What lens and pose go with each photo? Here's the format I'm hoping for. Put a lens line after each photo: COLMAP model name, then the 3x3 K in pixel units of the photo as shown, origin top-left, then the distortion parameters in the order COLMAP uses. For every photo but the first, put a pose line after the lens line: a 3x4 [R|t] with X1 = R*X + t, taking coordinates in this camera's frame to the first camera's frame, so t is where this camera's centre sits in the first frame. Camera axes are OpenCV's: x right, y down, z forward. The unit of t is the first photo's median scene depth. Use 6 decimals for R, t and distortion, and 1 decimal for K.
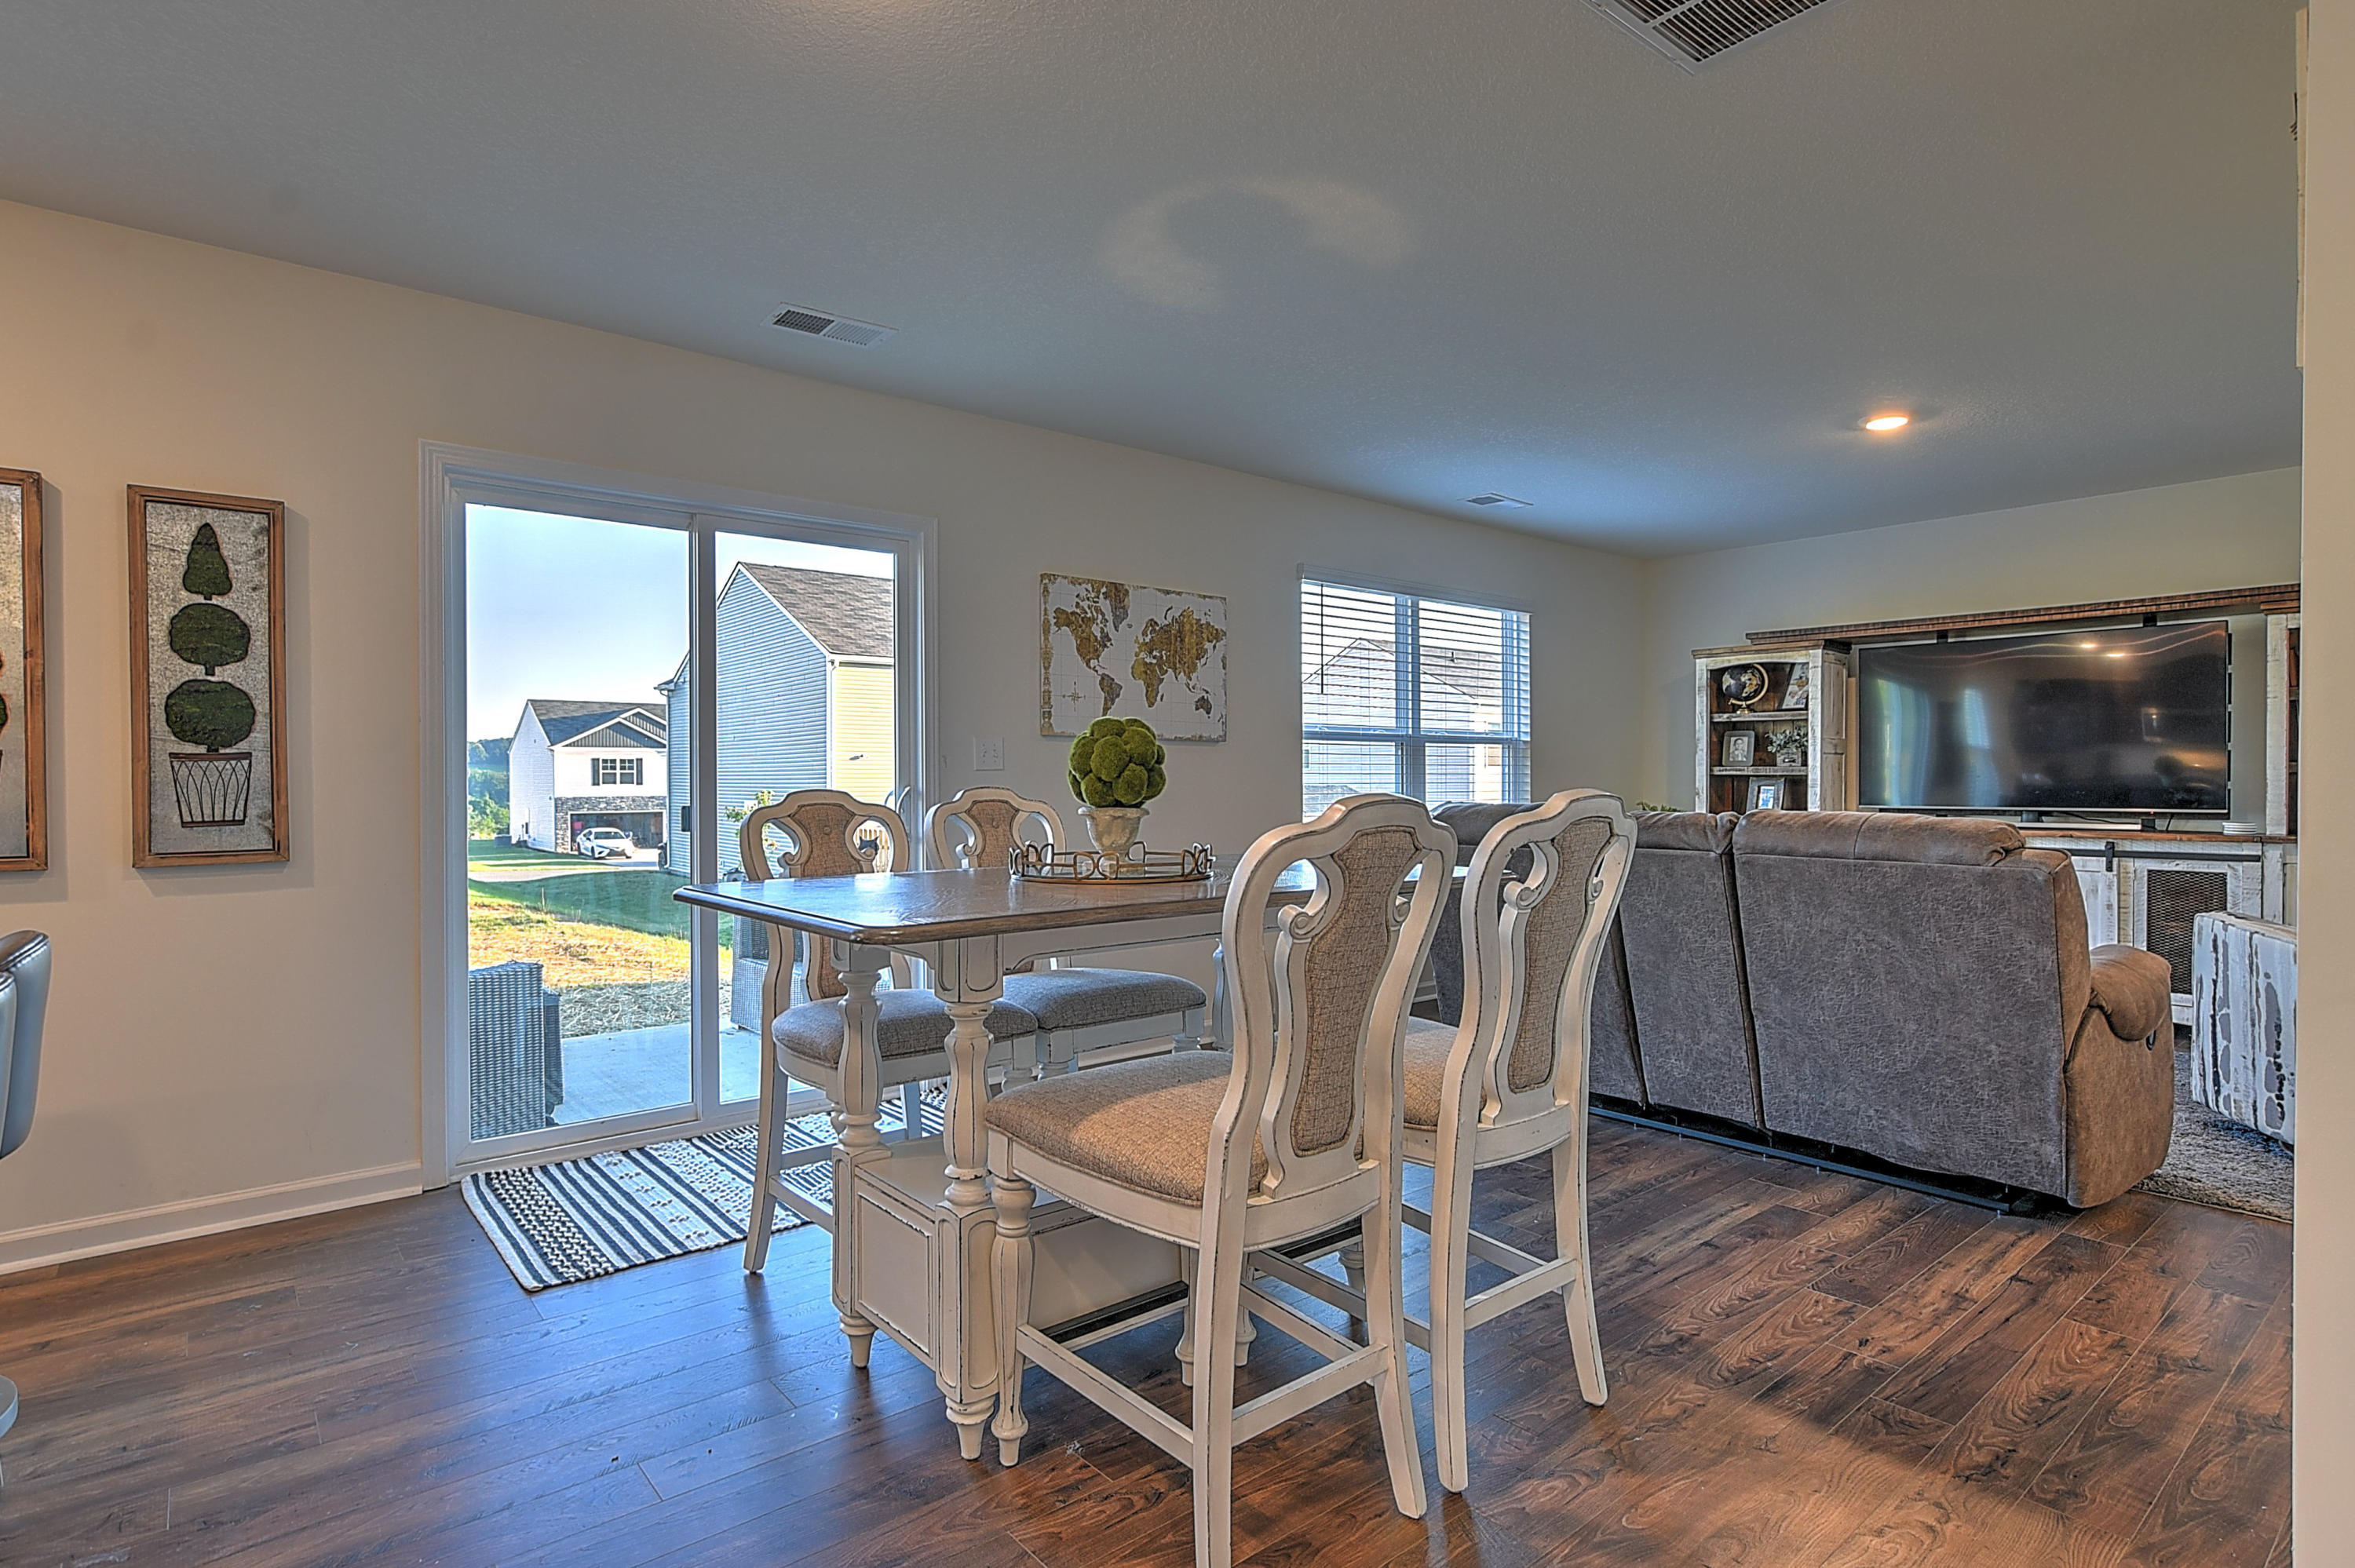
lens RADIAL K [[1185.4, 0, 1154.9], [0, 1185.4, 790.2], [0, 0, 1]] dist [-0.014114, 0.002925]
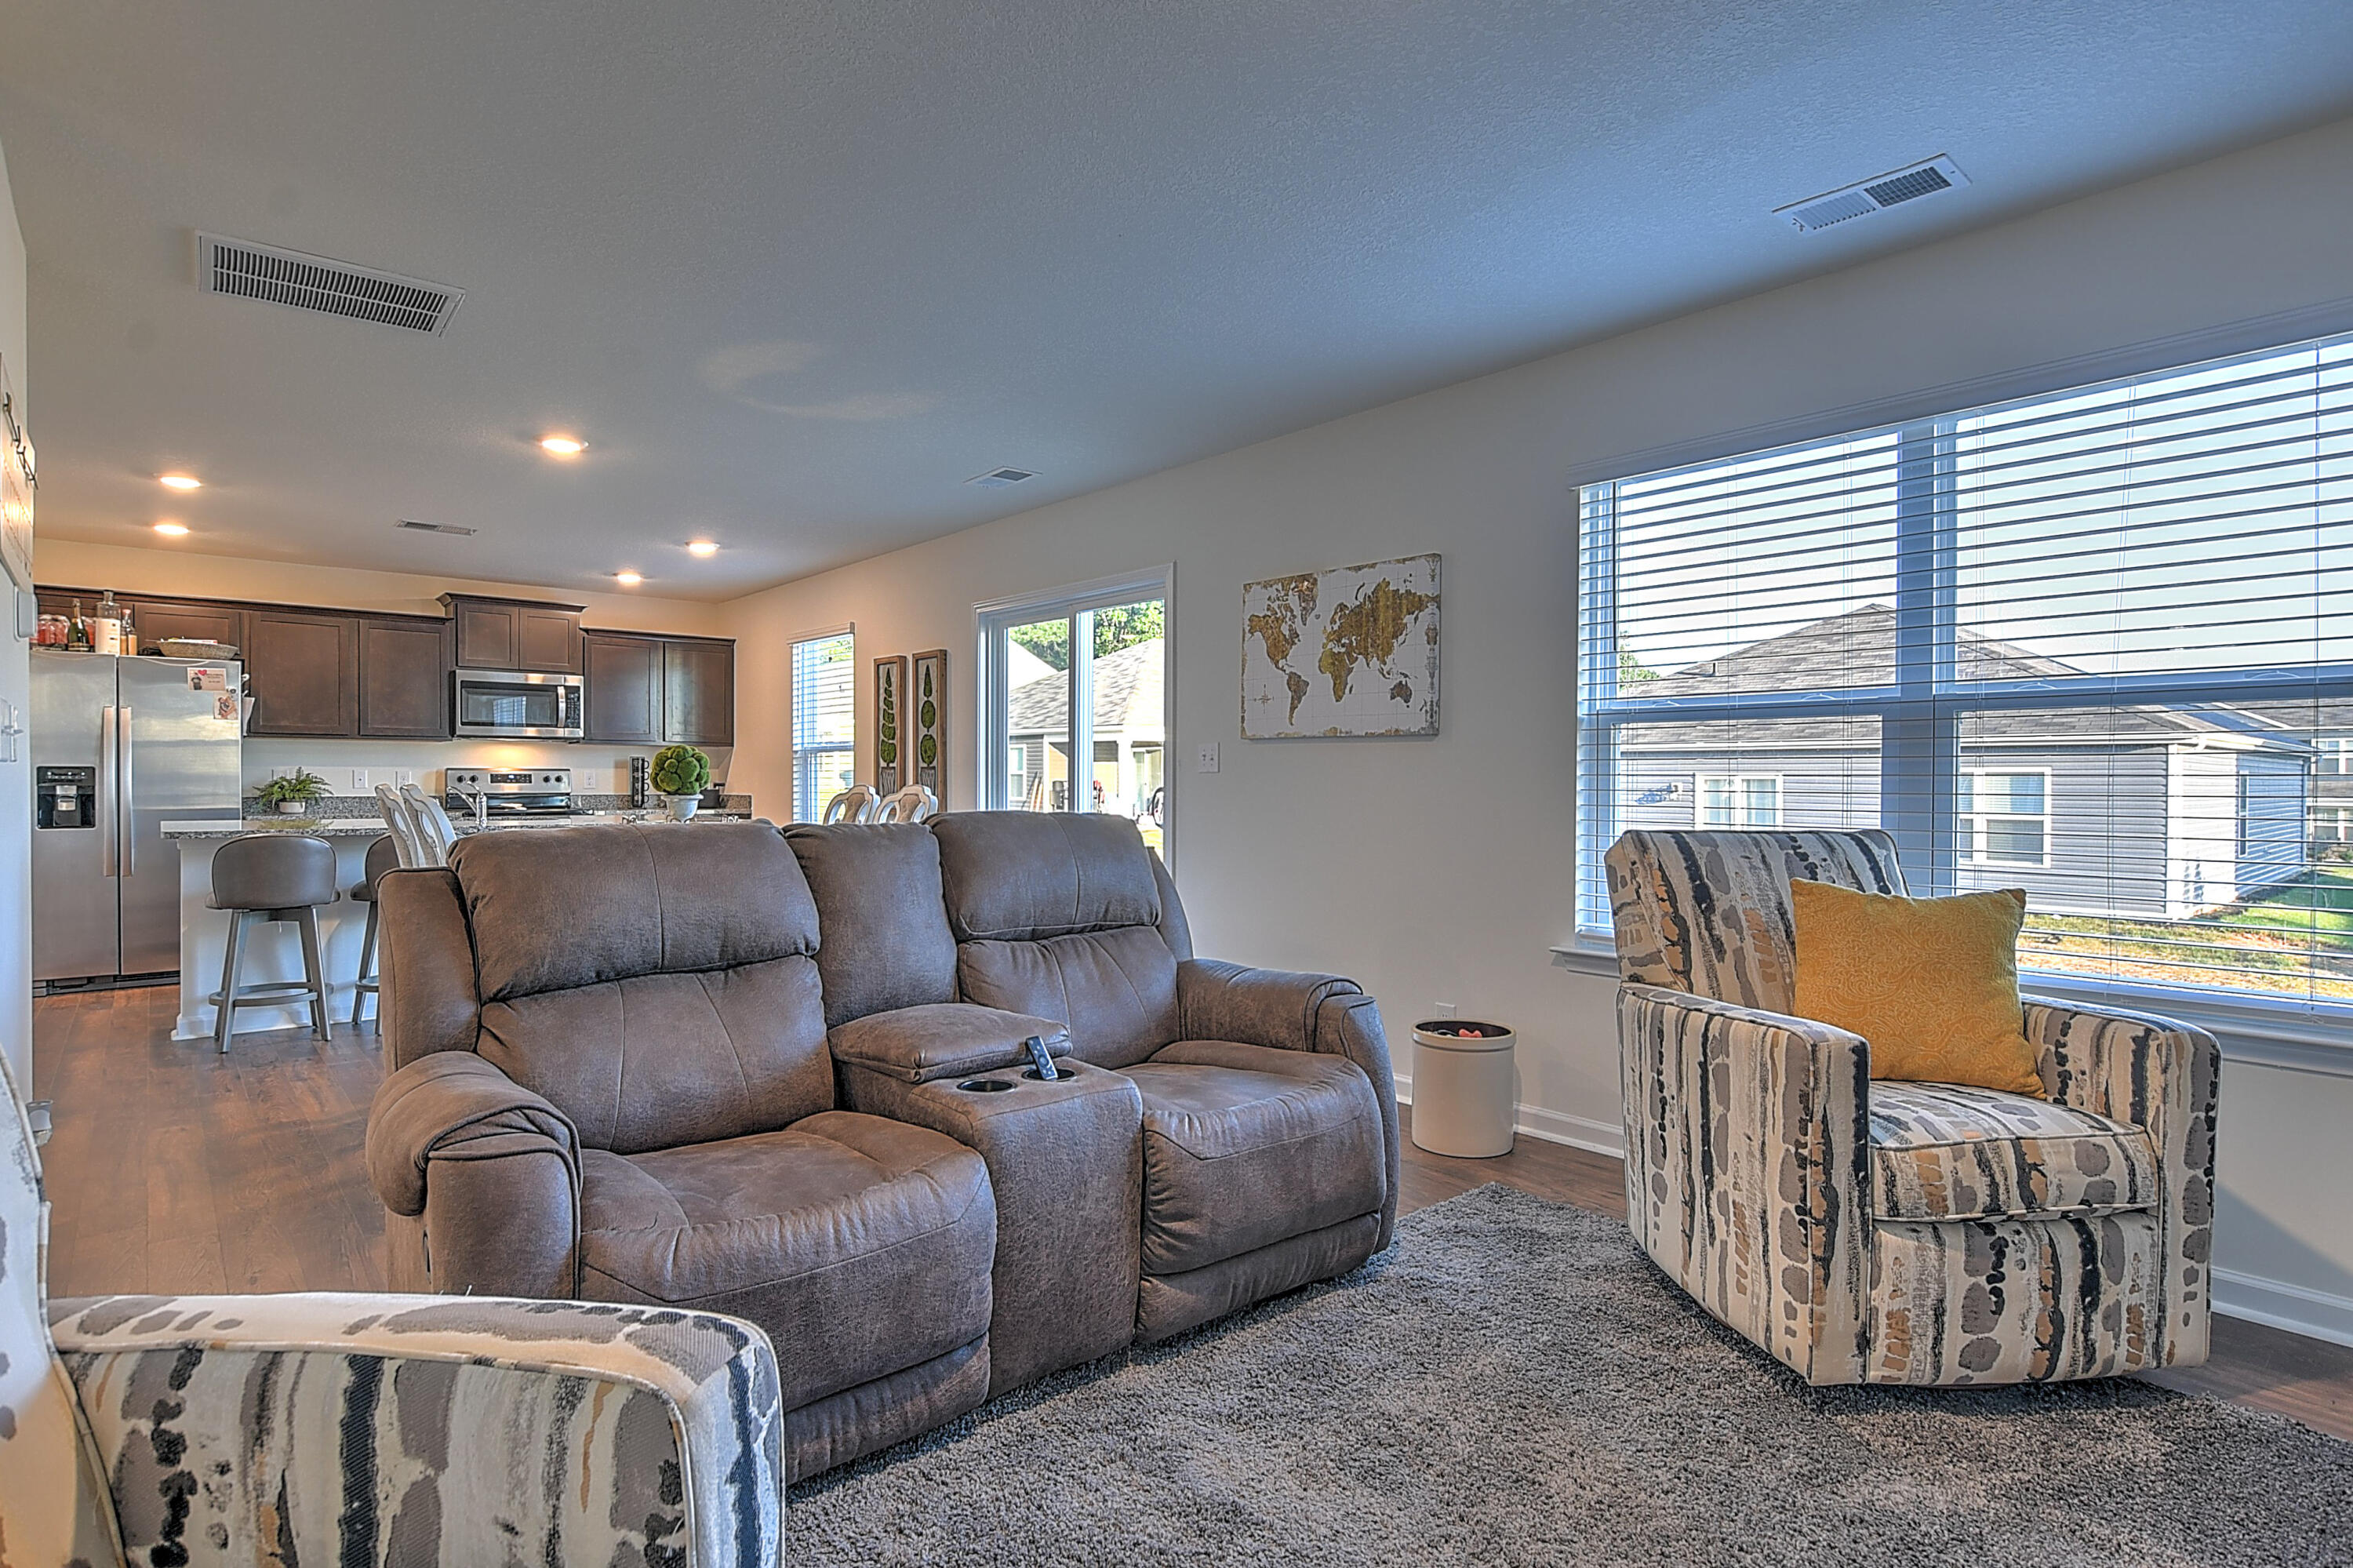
lens RADIAL K [[1184.6, 0, 1164.3], [0, 1184.6, 790.9], [0, 0, 1]] dist [-0.014114, 0.002925]
pose [[0.026723, 0.012813, -0.999561, 0.852484], [-0.012360, 0.999846, 0.012486, -0.011125], [0.999566, 0.012021, 0.026878, 0.805244]]
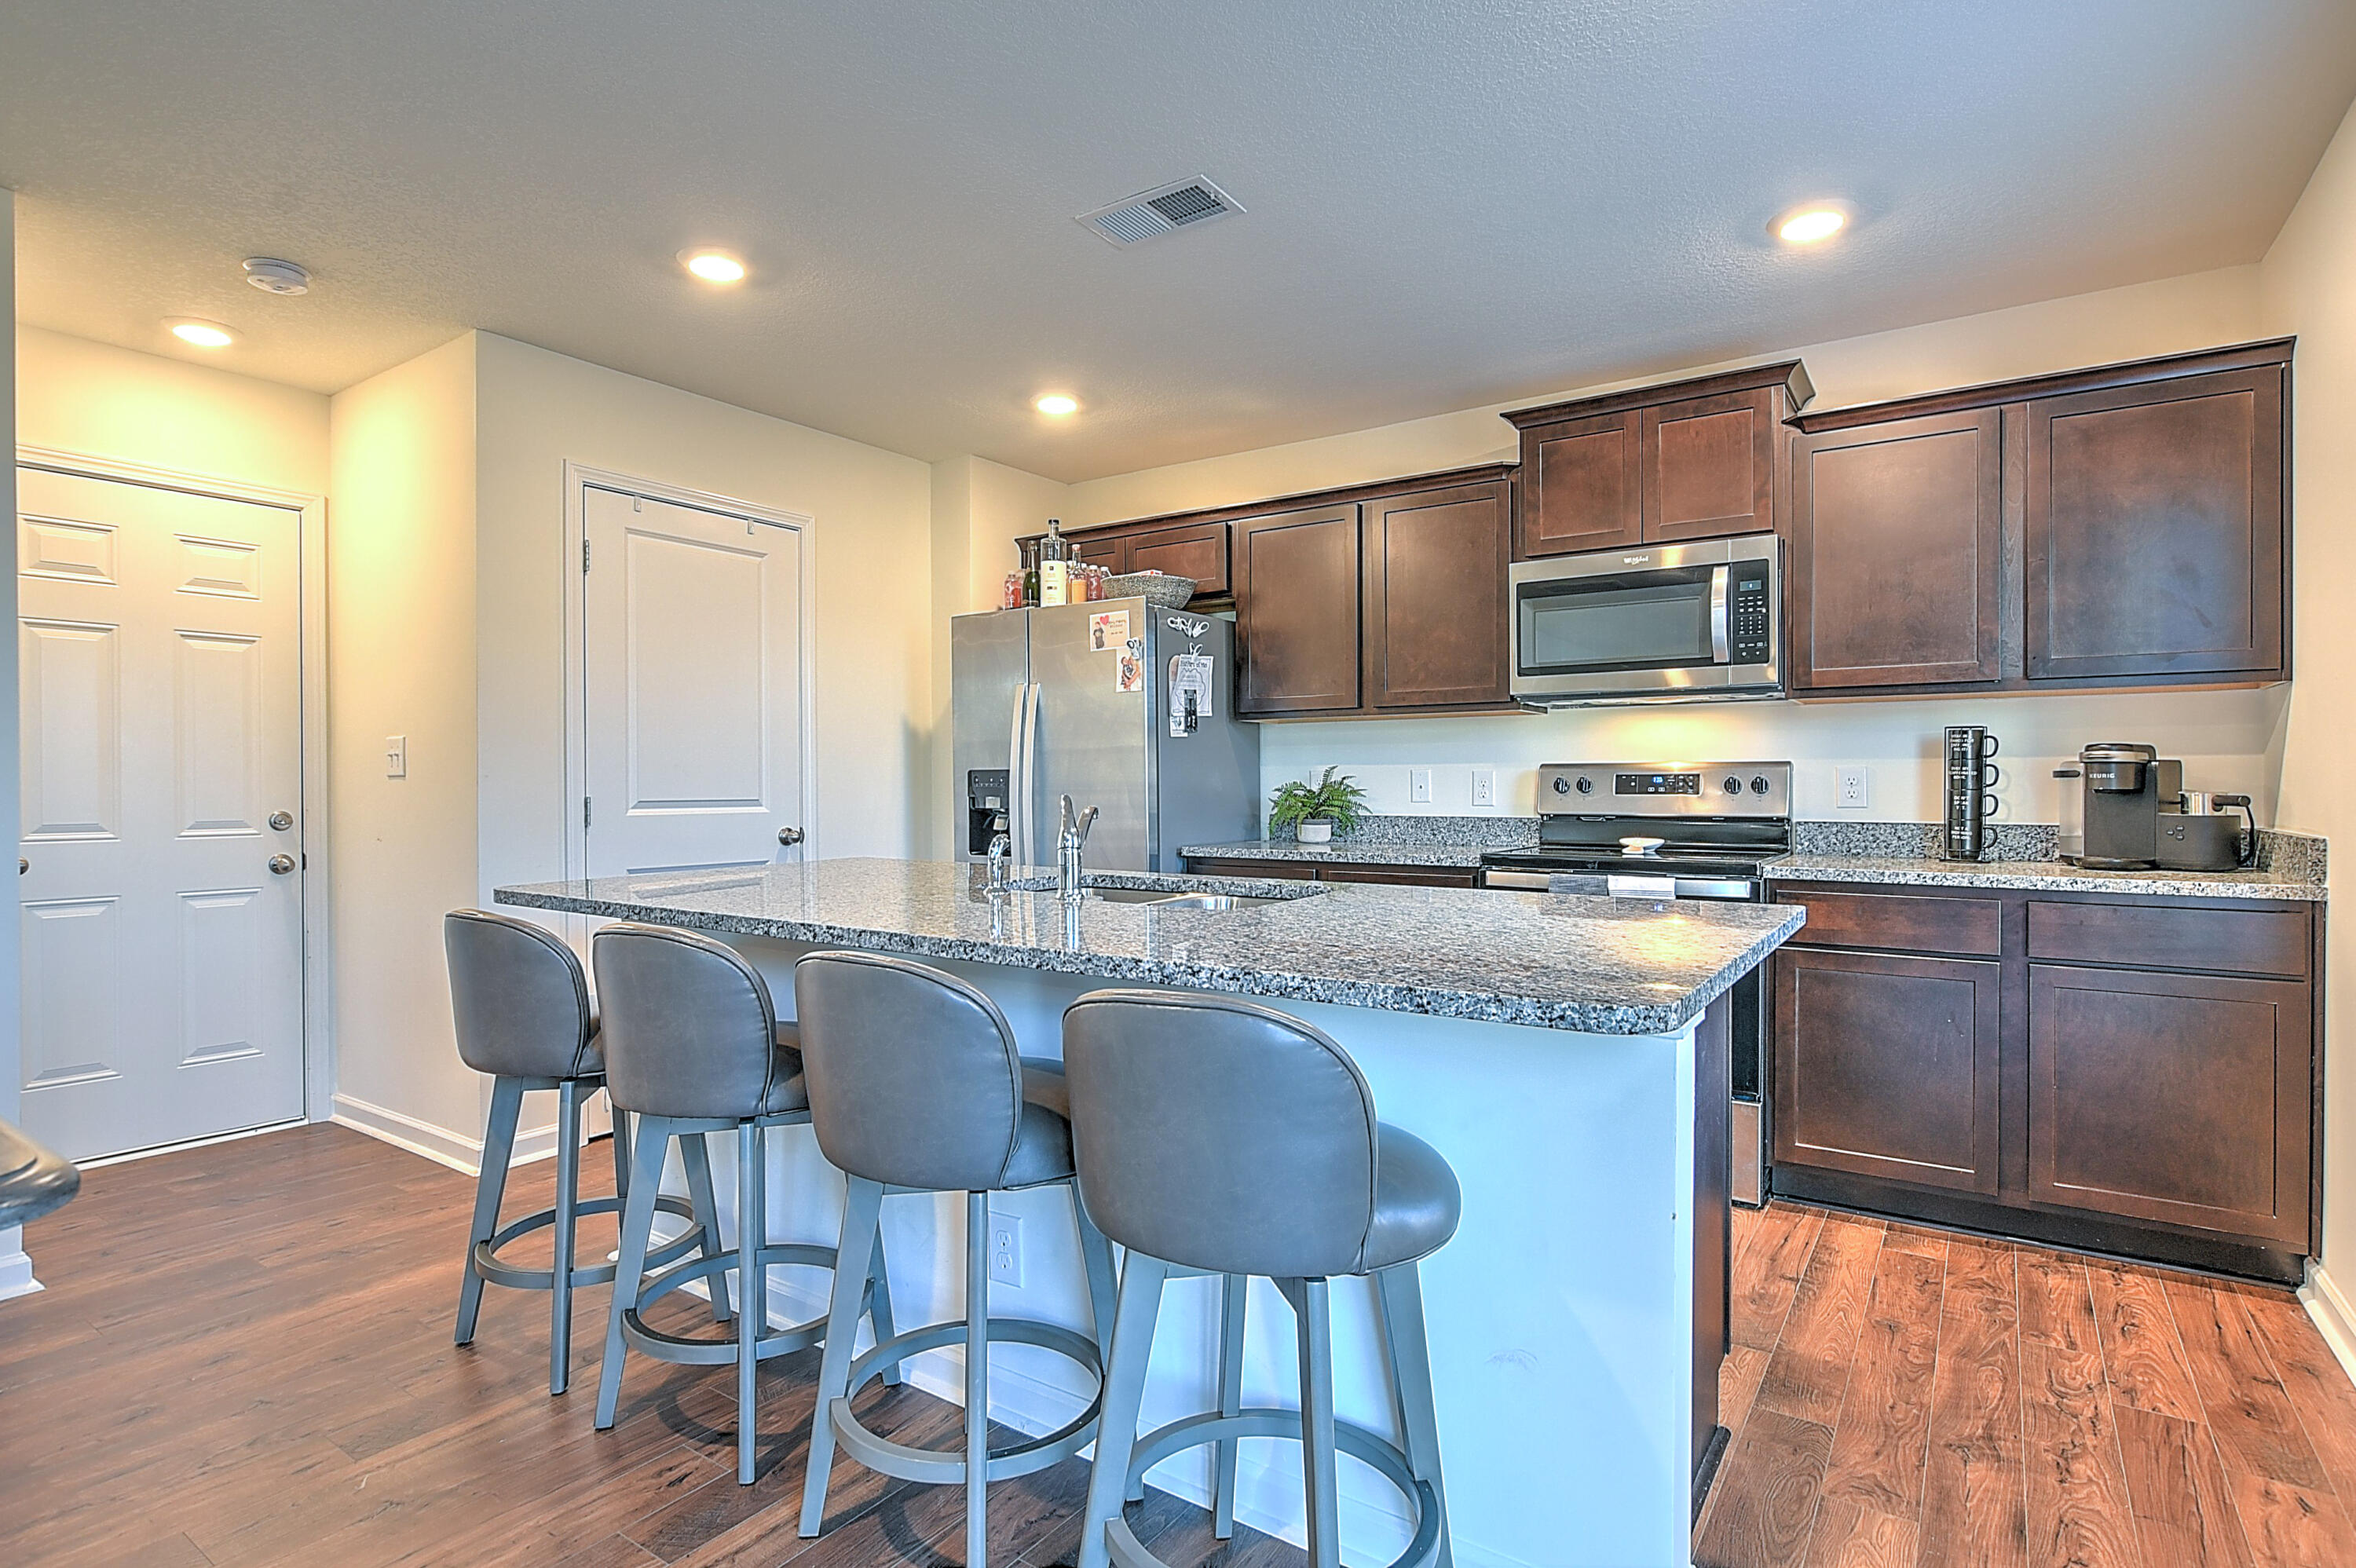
lens RADIAL K [[1185.9, 0, 1162.2], [0, 1185.9, 807.8], [0, 0, 1]] dist [-0.014114, 0.002925]
pose [[-0.960568, 0.011899, -0.277791, -0.260562], [0.003346, 0.999506, 0.031244, -0.006635], [0.278025, 0.029083, -0.960133, 0.597762]]
